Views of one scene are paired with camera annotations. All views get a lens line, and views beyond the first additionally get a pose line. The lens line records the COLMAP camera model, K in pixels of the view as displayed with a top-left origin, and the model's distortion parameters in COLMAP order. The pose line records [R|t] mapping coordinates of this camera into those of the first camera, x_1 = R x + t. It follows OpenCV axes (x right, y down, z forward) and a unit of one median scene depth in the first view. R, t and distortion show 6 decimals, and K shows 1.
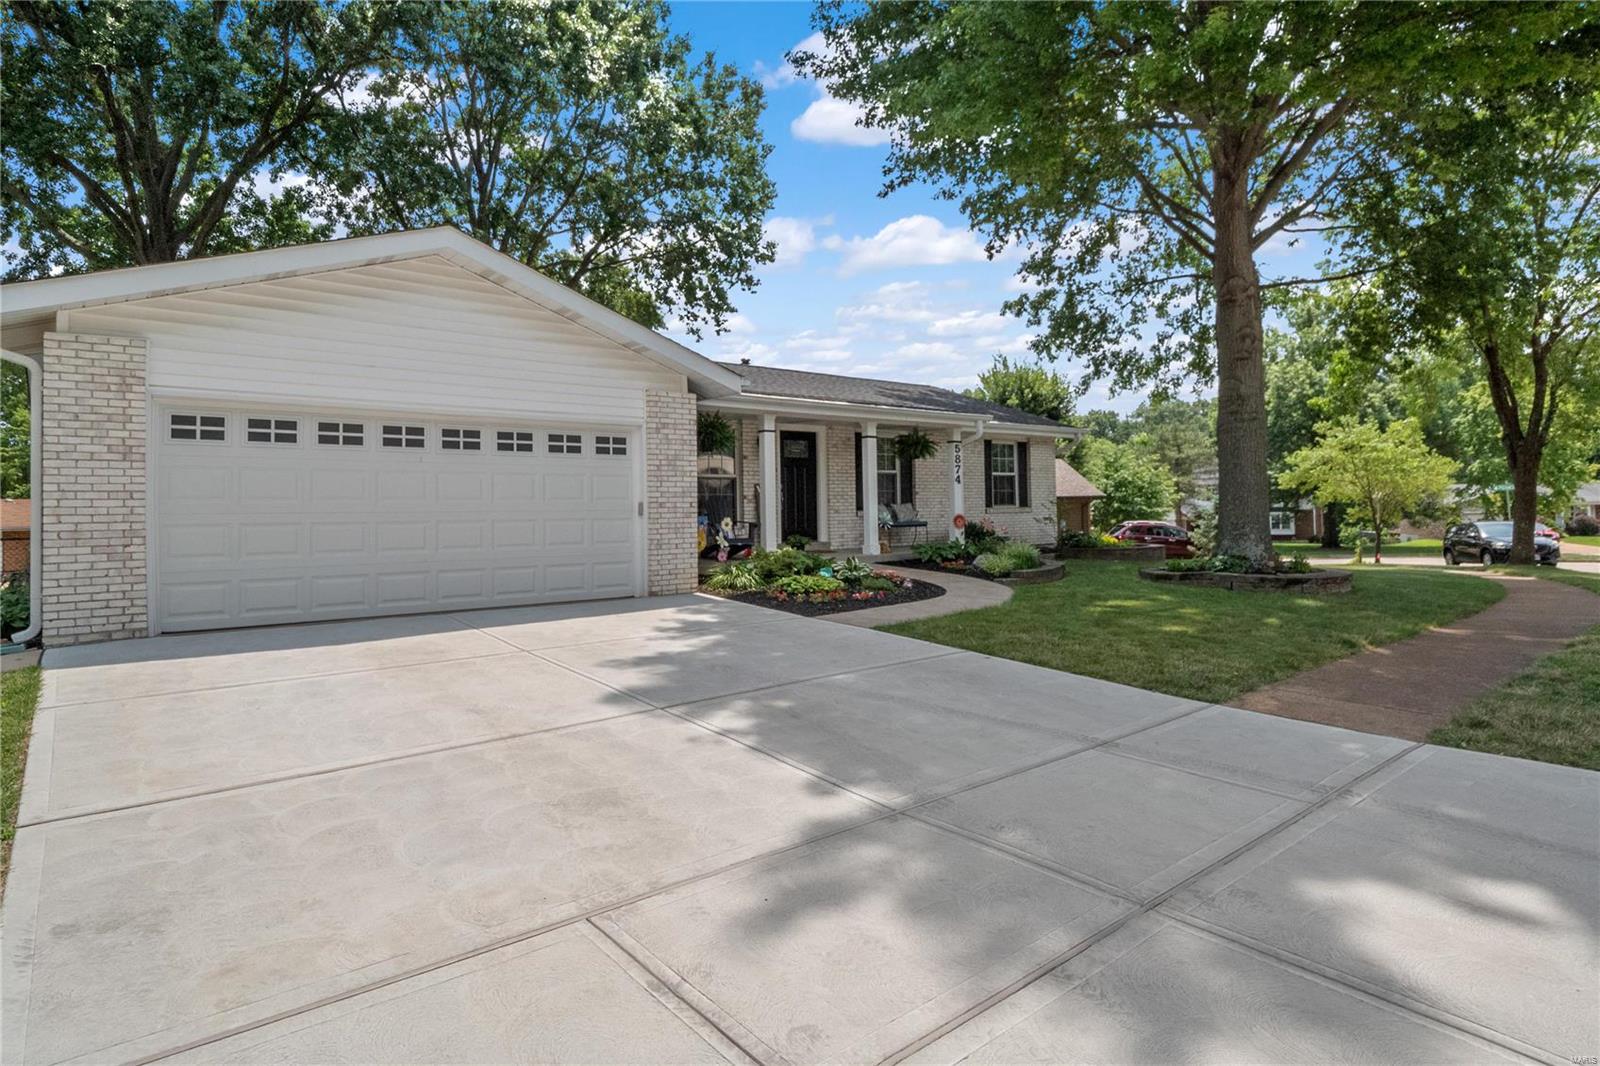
lens RADIAL K [[847.6, 0, 799.1], [0, 847.6, 486.7], [0, 0, 1]] dist [0.119974, -0.000144]
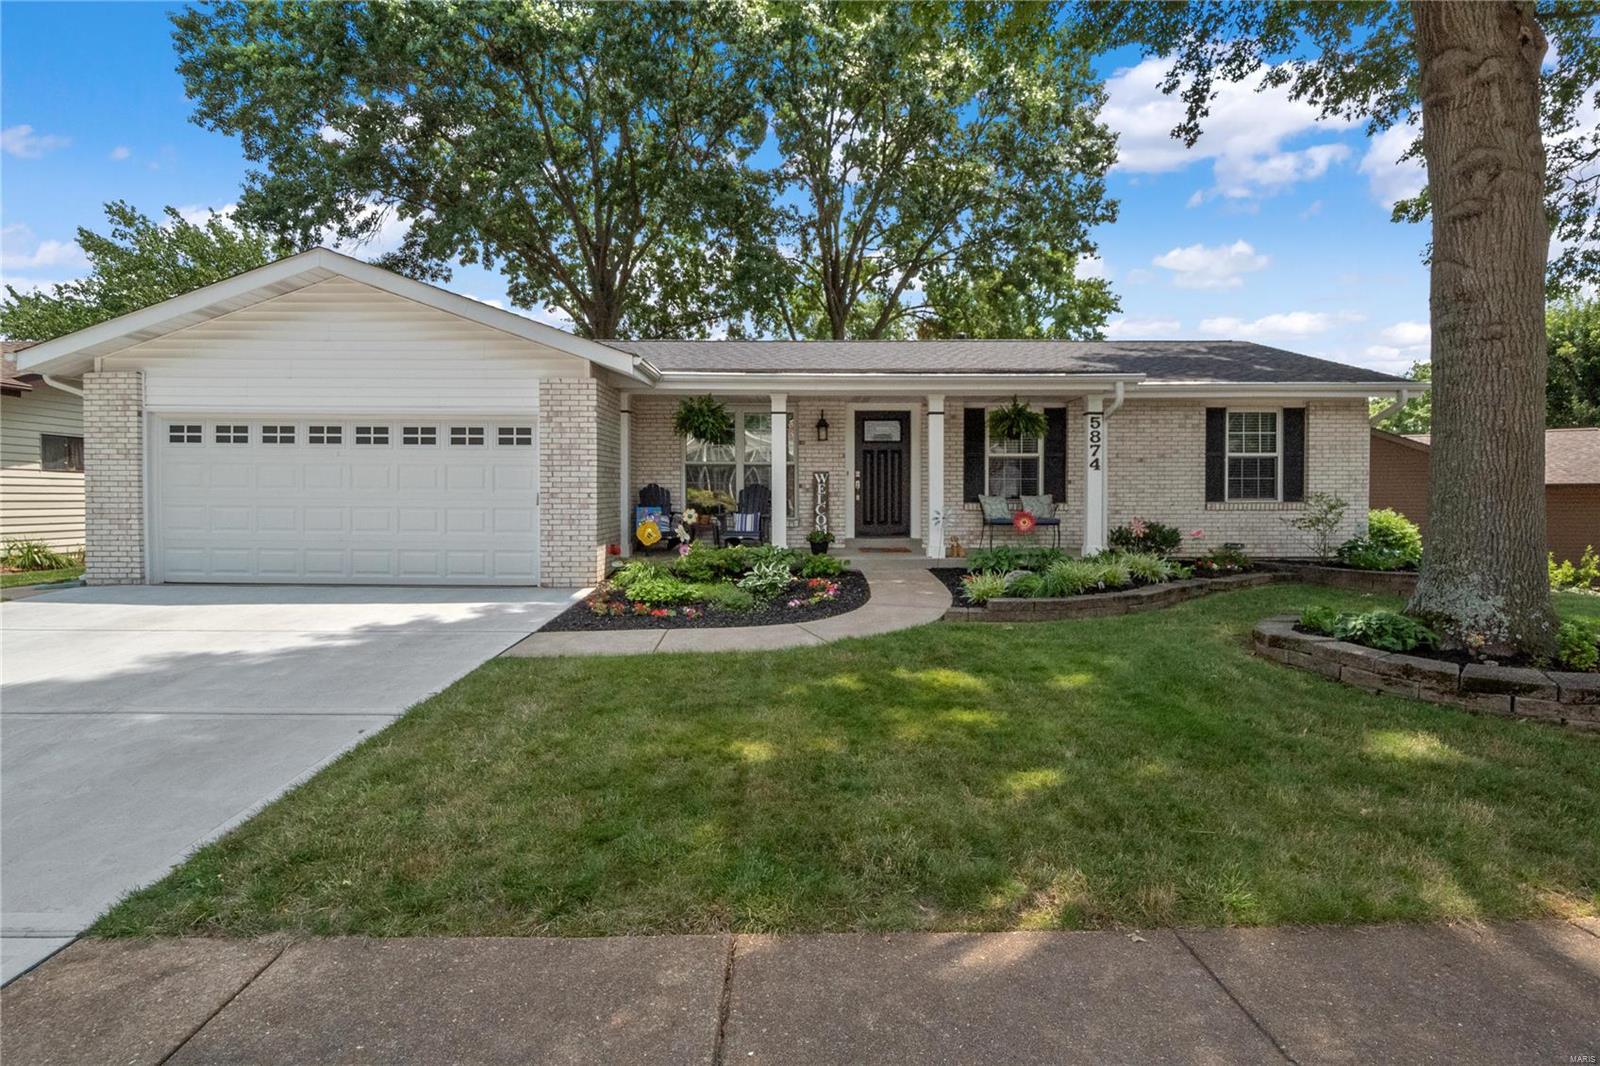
lens RADIAL K [[743.7, 0, 799.6], [0, 743.7, 511.1], [0, 0, 1]] dist [0.034196, 0.000117]
pose [[0.789707, 0.022822, -0.613060, 0.585408], [0.005197, 0.999023, 0.043884, 0.003595], [0.613463, -0.037842, 0.788816, 0.498277]]
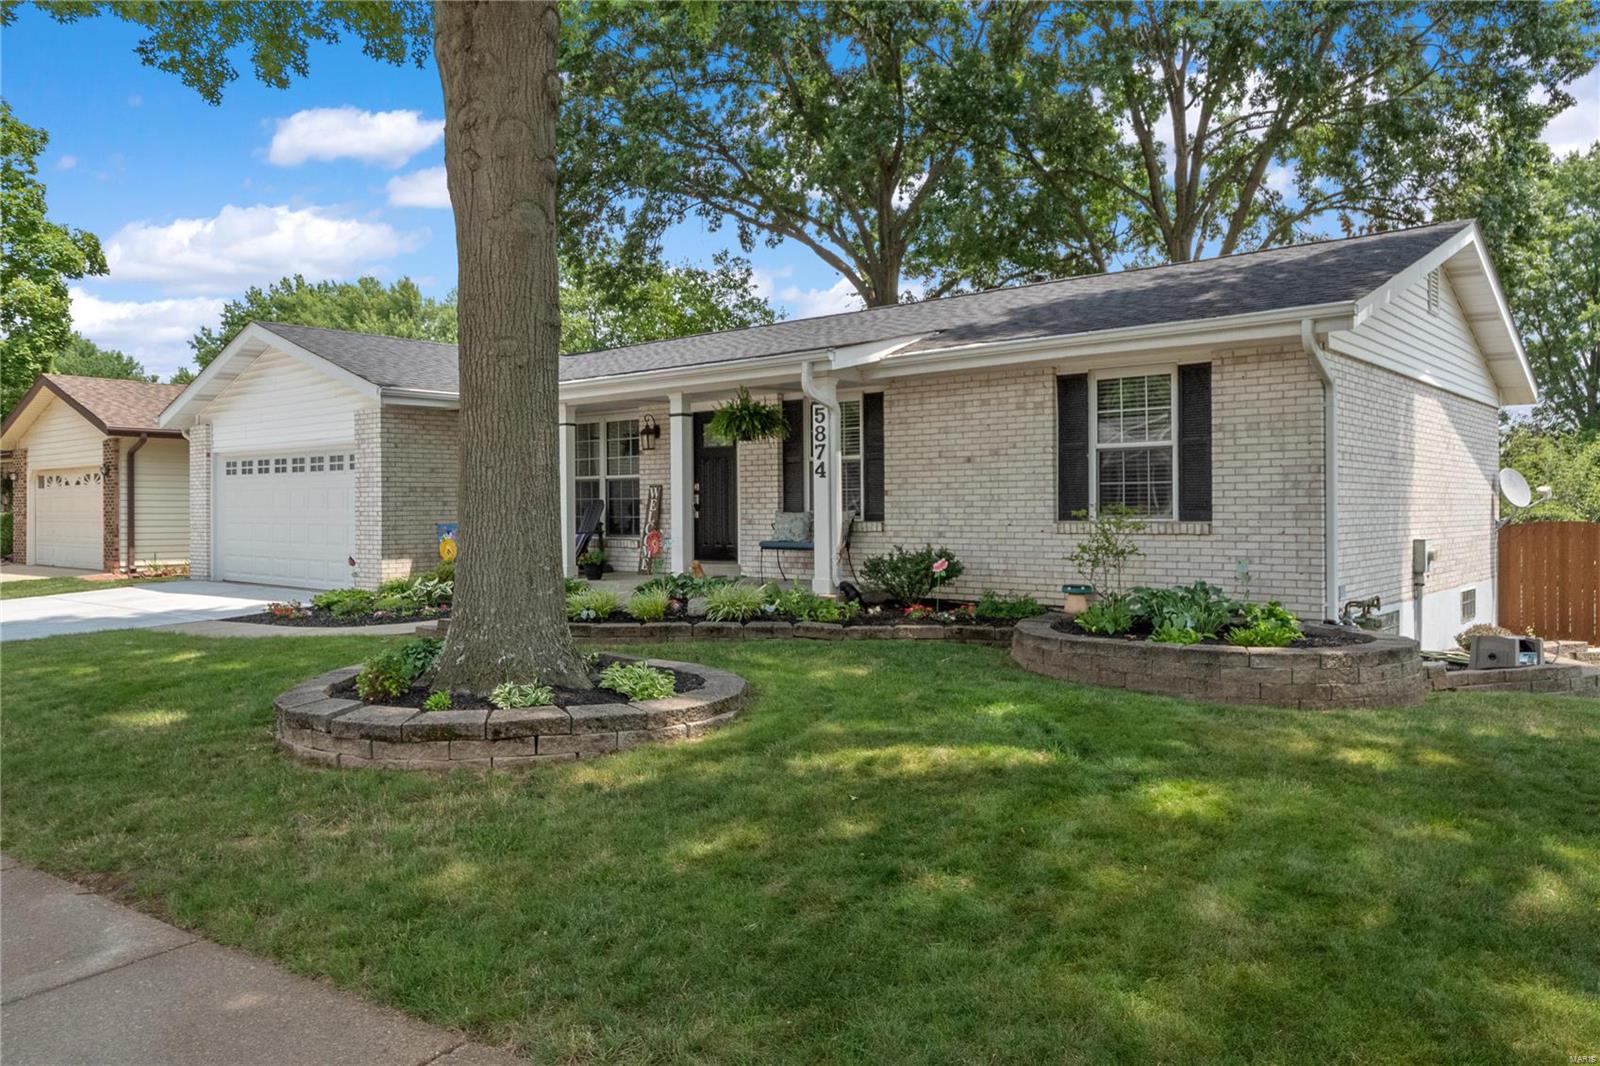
lens RADIAL K [[1183.9, 0, 800.0], [0, 1183.9, 533.0], [0, 0, 1]] dist [0.044440, 0.000935]
pose [[0.196423, 0.027109, -0.980144, 1.444395], [0.026966, 0.999090, 0.033037, 0.009933], [0.980148, -0.032920, 0.195514, 1.271670]]
